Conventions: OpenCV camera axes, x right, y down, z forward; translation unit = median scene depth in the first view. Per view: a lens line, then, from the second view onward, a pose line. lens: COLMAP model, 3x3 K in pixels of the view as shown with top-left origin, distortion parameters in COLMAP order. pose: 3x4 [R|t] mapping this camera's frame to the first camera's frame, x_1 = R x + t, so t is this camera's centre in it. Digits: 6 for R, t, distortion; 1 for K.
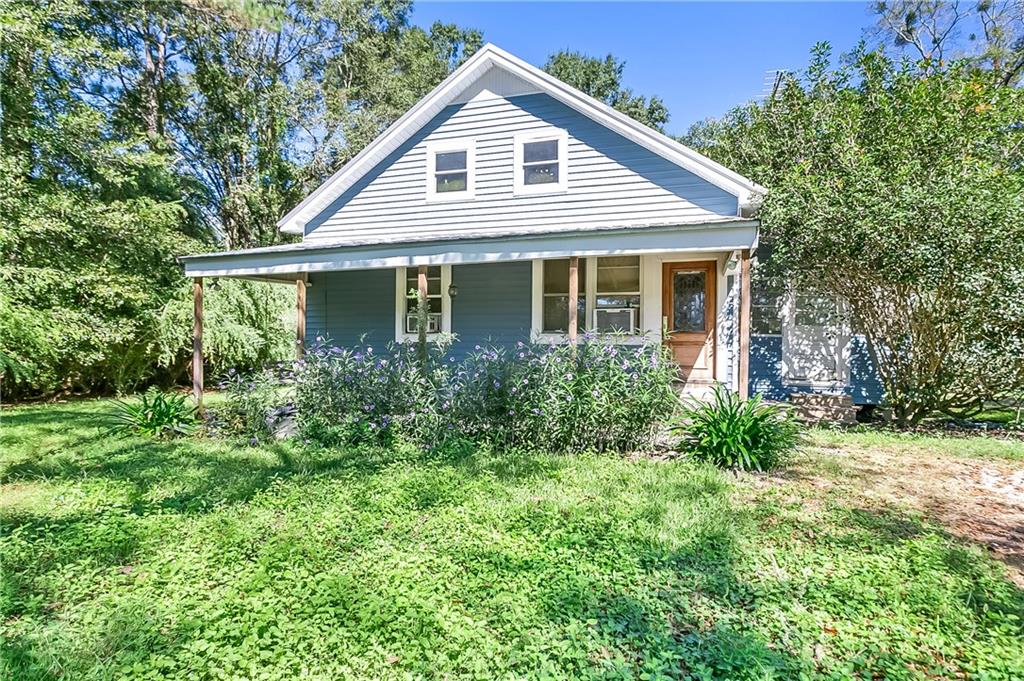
lens RADIAL K [[569.7, 0, 510.6], [0, 569.7, 348.3], [0, 0, 1]] dist [0.001452, -0.000656]
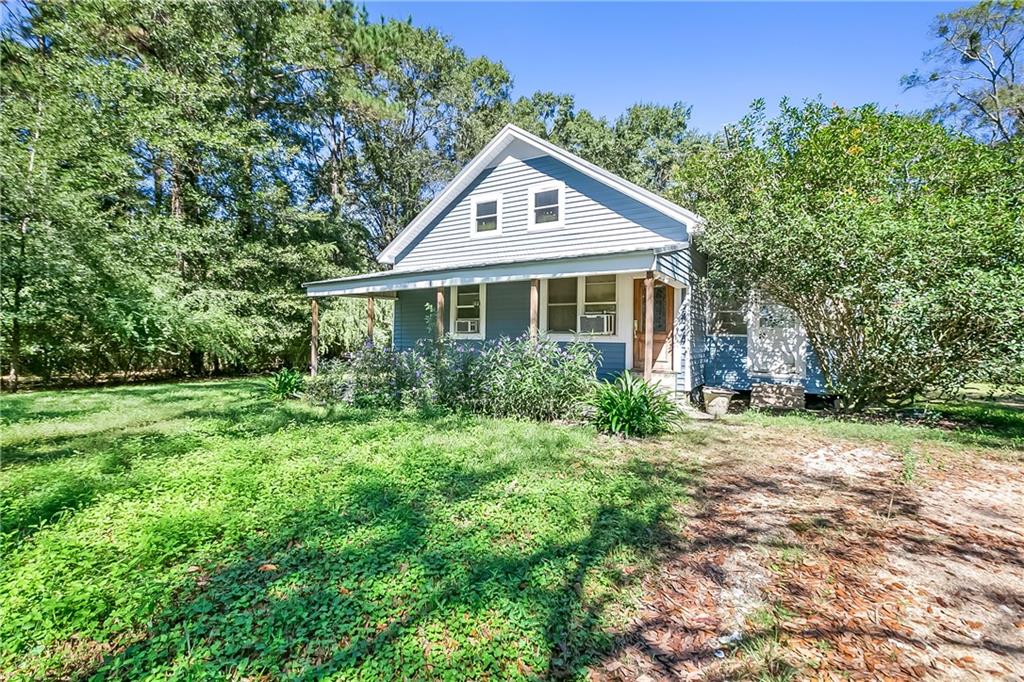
lens RADIAL K [[457.9, 0, 514.6], [0, 457.9, 338.5], [0, 0, 1]] dist [0.000592, 0.000086]
pose [[0.975024, 0.004884, -0.222048, 0.210829], [-0.007729, 0.999899, -0.011948, -0.000805], [0.221967, 0.013366, 0.974963, -0.065593]]
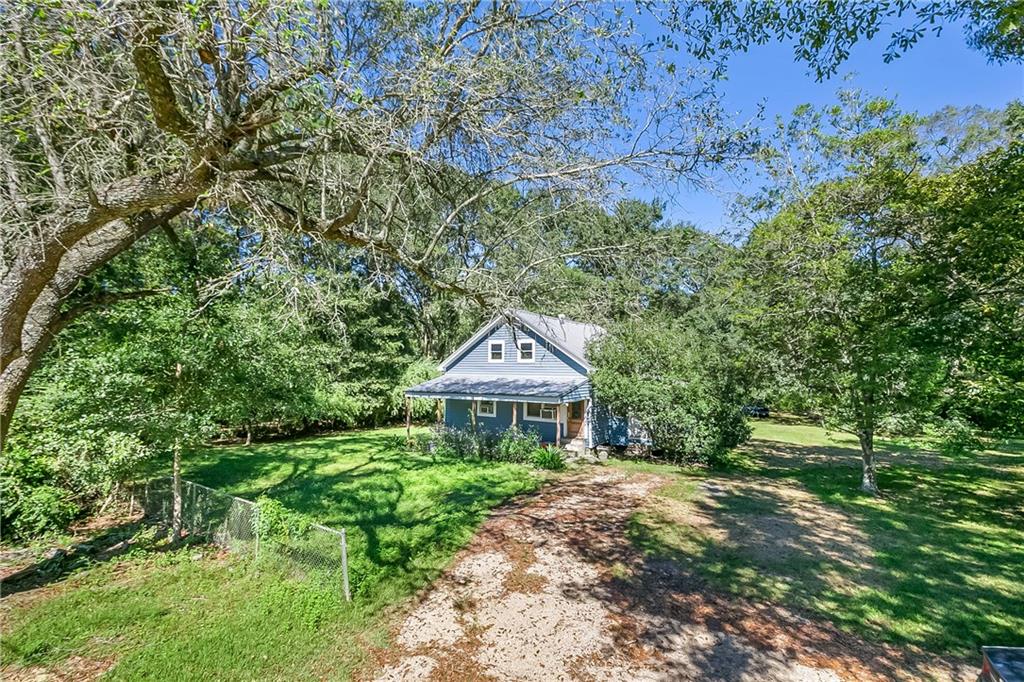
lens RADIAL K [[457.9, 0, 514.6], [0, 457.9, 338.5], [0, 0, 1]] dist [0.000592, 0.000086]
pose [[0.965351, -0.017259, -0.260383, 0.529261], [-0.002043, 0.997280, -0.073677, -0.215374], [0.260947, 0.071656, 0.962690, -1.021723]]
